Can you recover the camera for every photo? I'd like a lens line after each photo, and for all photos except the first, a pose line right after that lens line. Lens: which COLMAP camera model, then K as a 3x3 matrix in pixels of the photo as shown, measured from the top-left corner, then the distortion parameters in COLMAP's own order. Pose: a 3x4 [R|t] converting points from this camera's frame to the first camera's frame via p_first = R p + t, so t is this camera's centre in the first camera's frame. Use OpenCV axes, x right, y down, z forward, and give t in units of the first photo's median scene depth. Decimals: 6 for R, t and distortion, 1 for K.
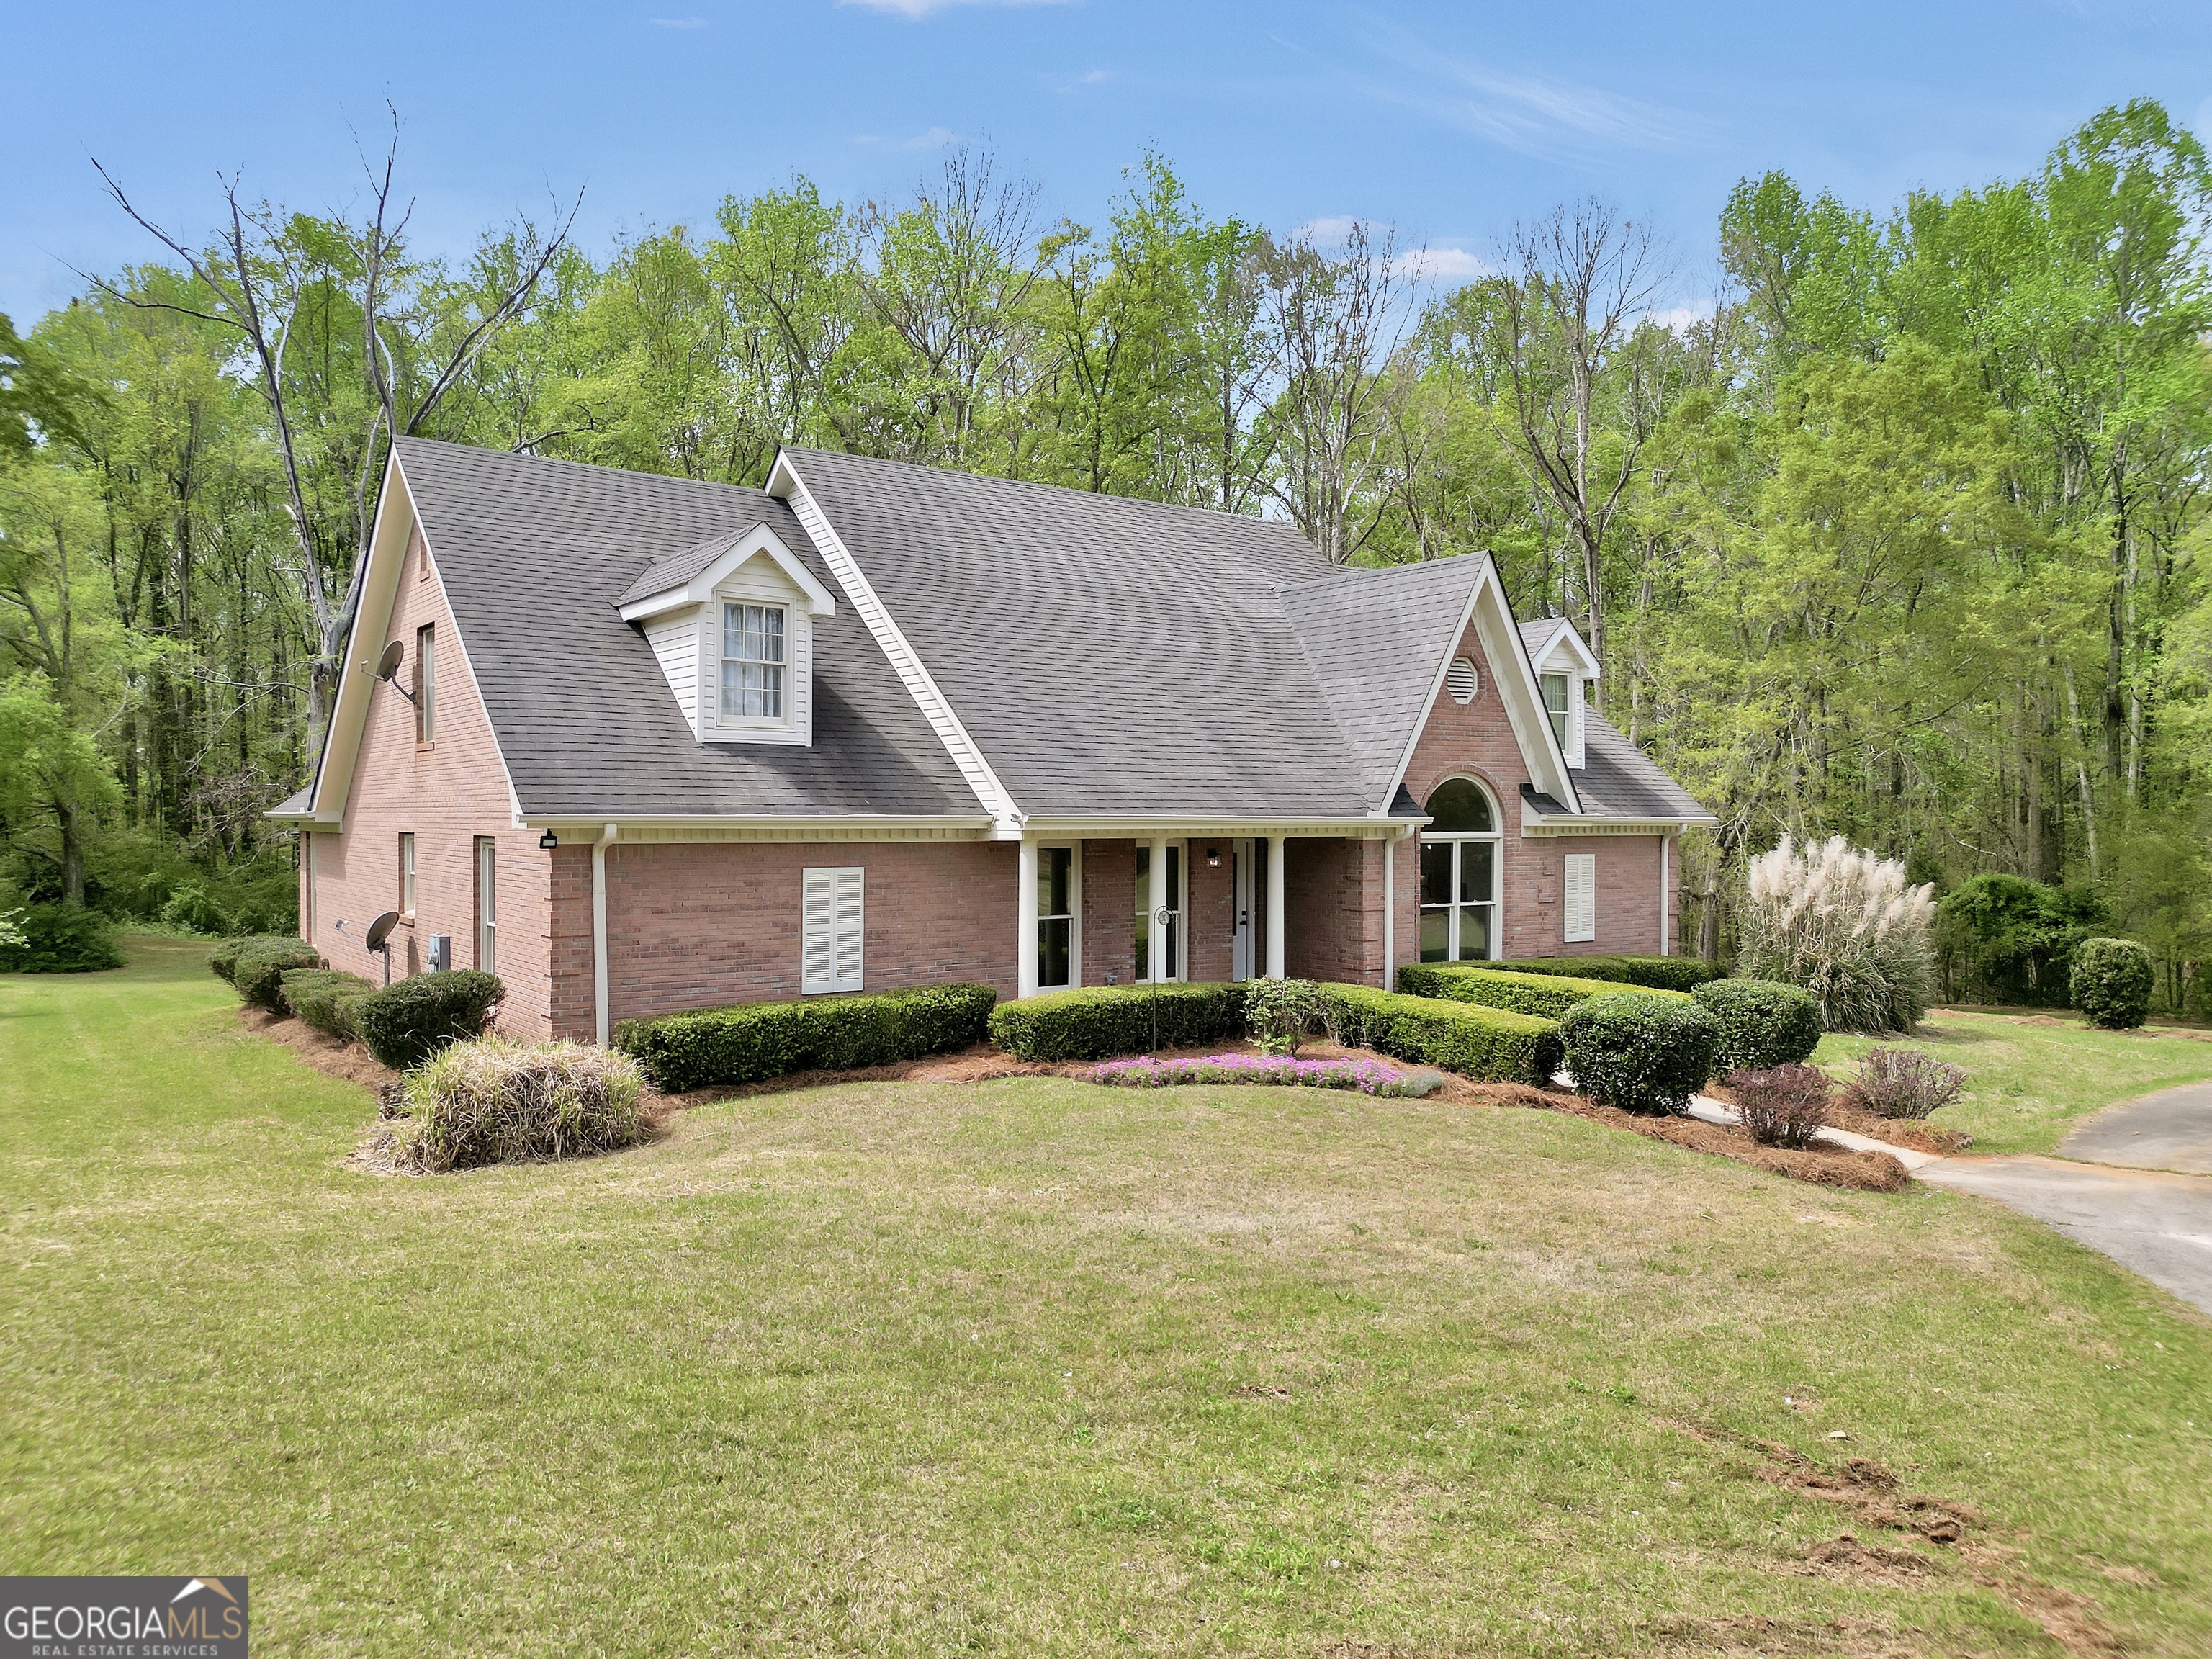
lens RADIAL K [[1548.9, 0, 1098.4], [0, 1548.9, 820.0], [0, 0, 1]] dist [0.069586, -0.057764]
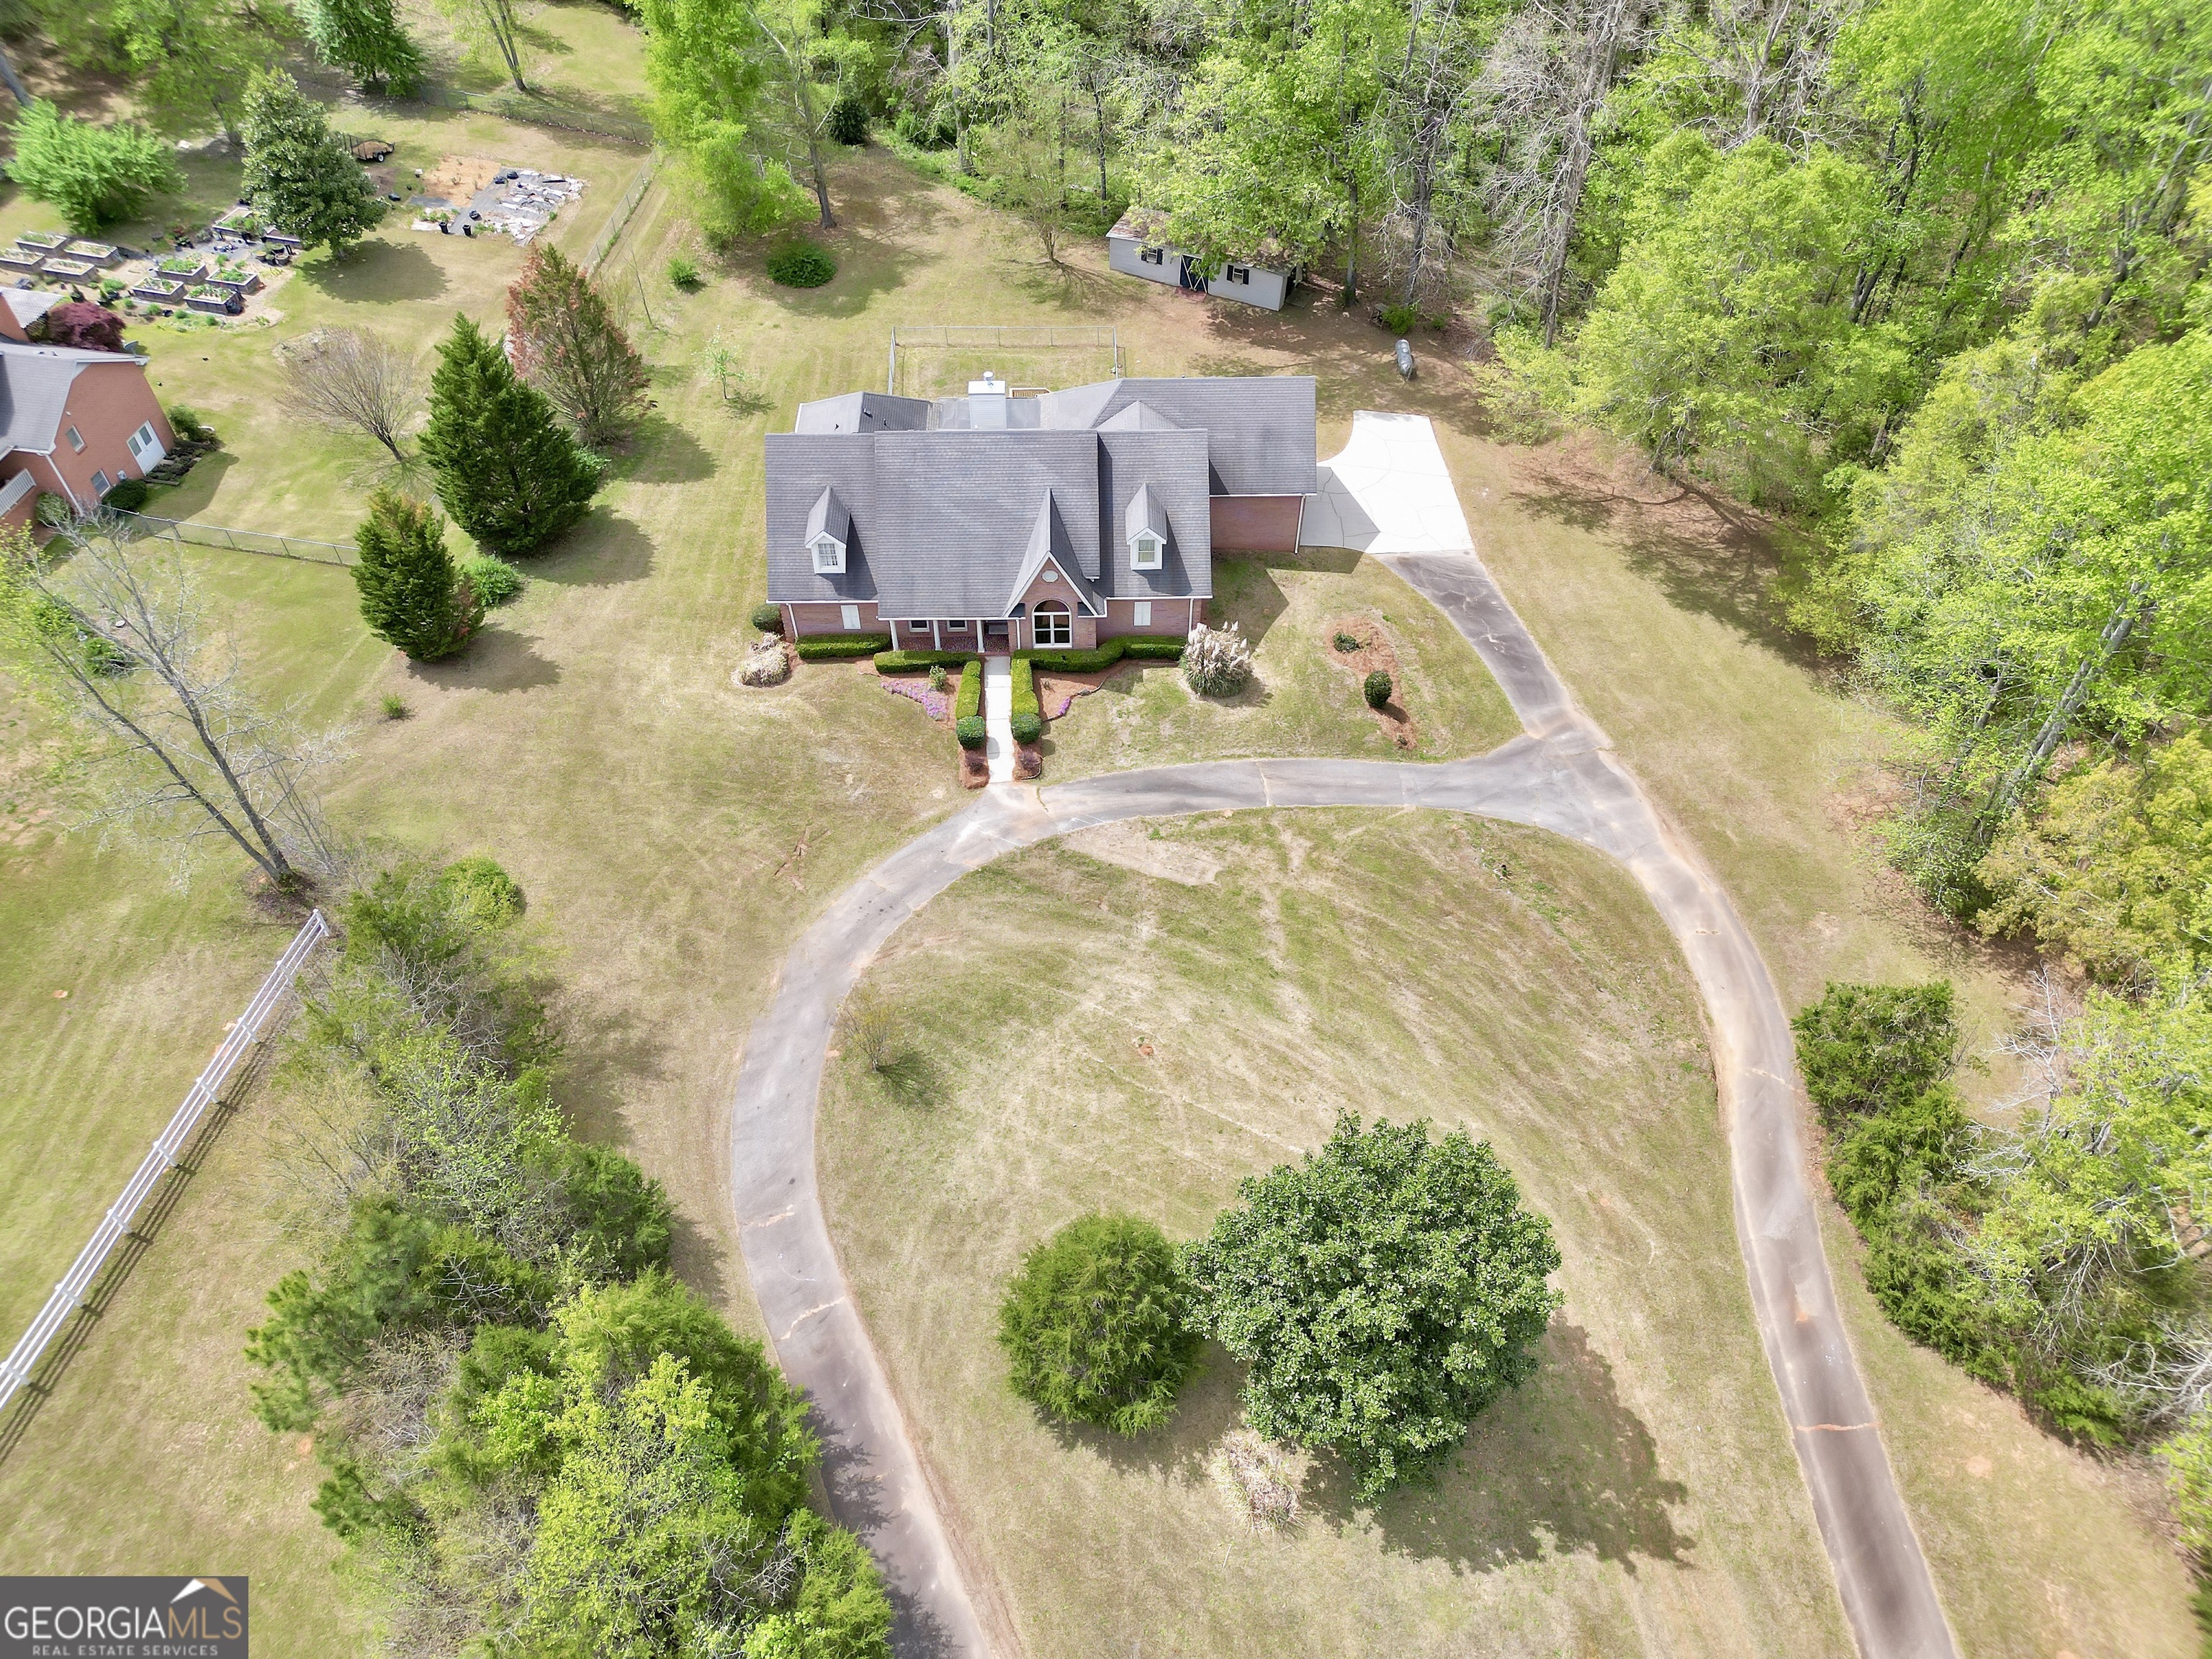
lens RADIAL K [[1548.9, 0, 1098.4], [0, 1548.9, 820.0], [0, 0, 1]] dist [0.069586, -0.057764]
pose [[0.818660, 0.427713, -0.383220, 2.088275], [0.008099, 0.658641, 0.752413, -2.565015], [0.574221, -0.619074, 0.535739, -1.096831]]
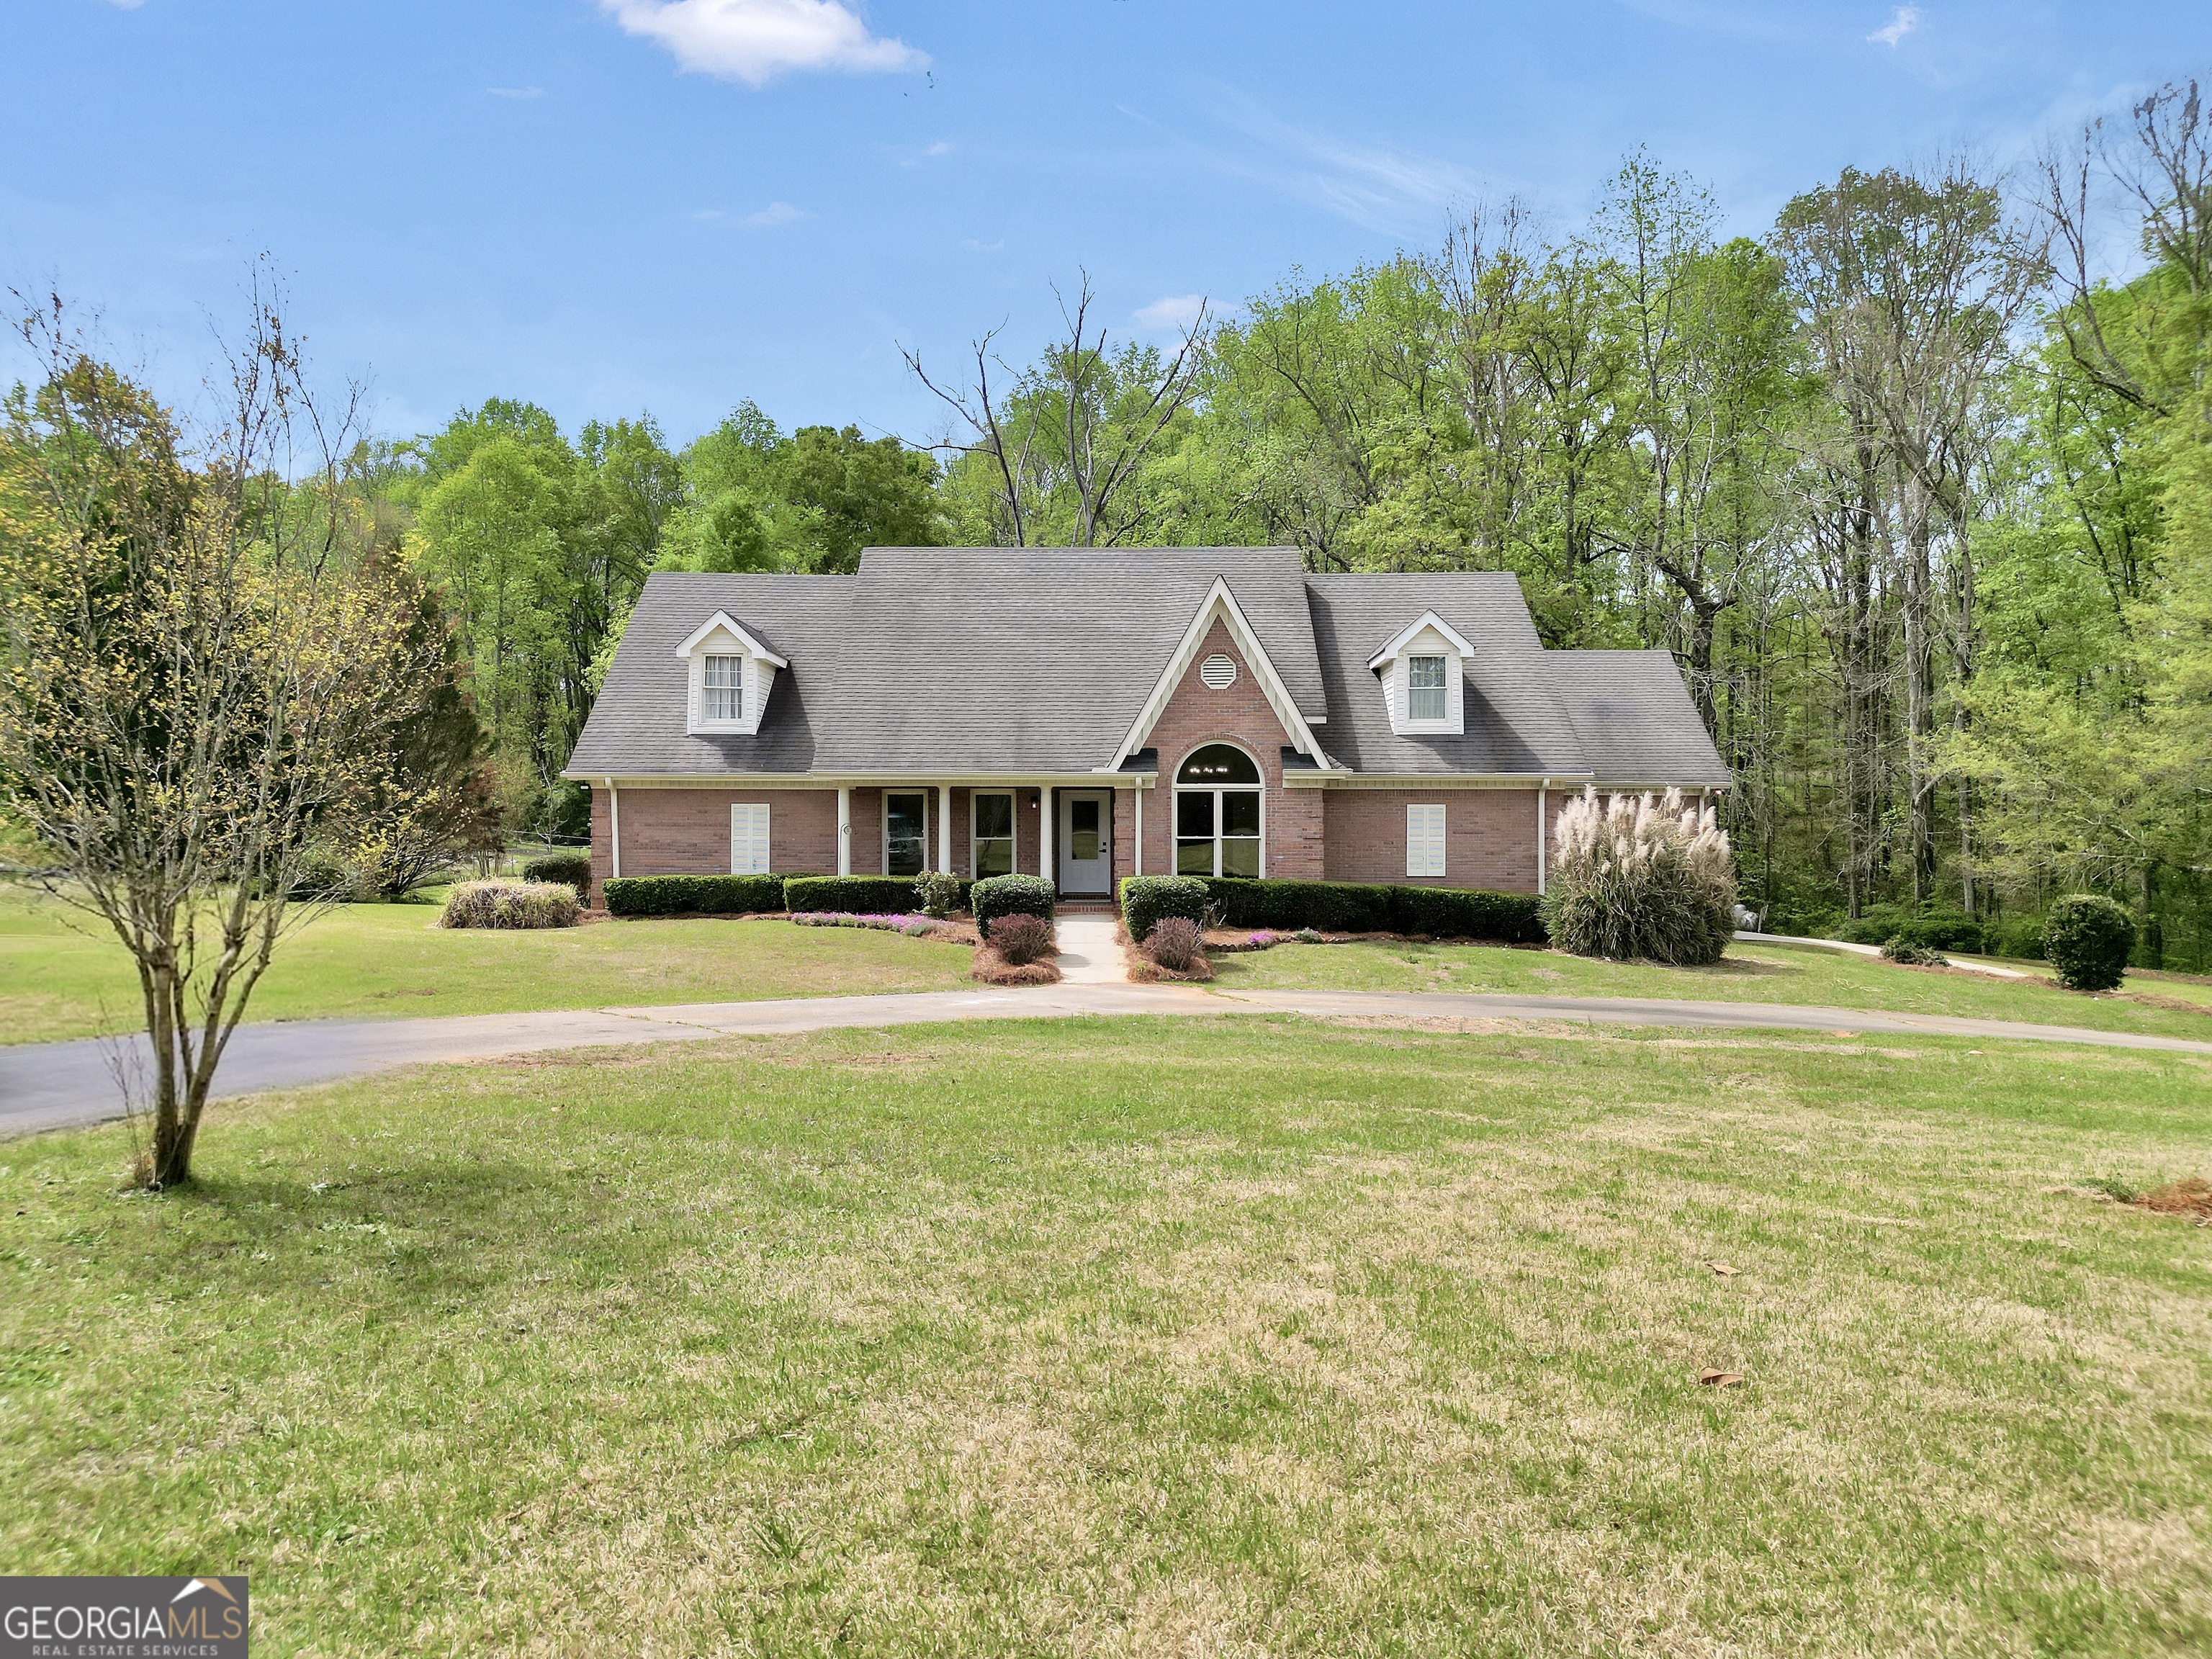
lens RADIAL K [[1536.4, 0, 1133.9], [0, 1536.4, 829.0], [0, 0, 1]] dist [0.002848, -0.000096]
pose [[0.815756, 0.004655, -0.578377, 1.159882], [-0.000089, 0.999969, 0.007922, 0.044584], [0.578396, -0.006411, 0.815731, -0.155242]]
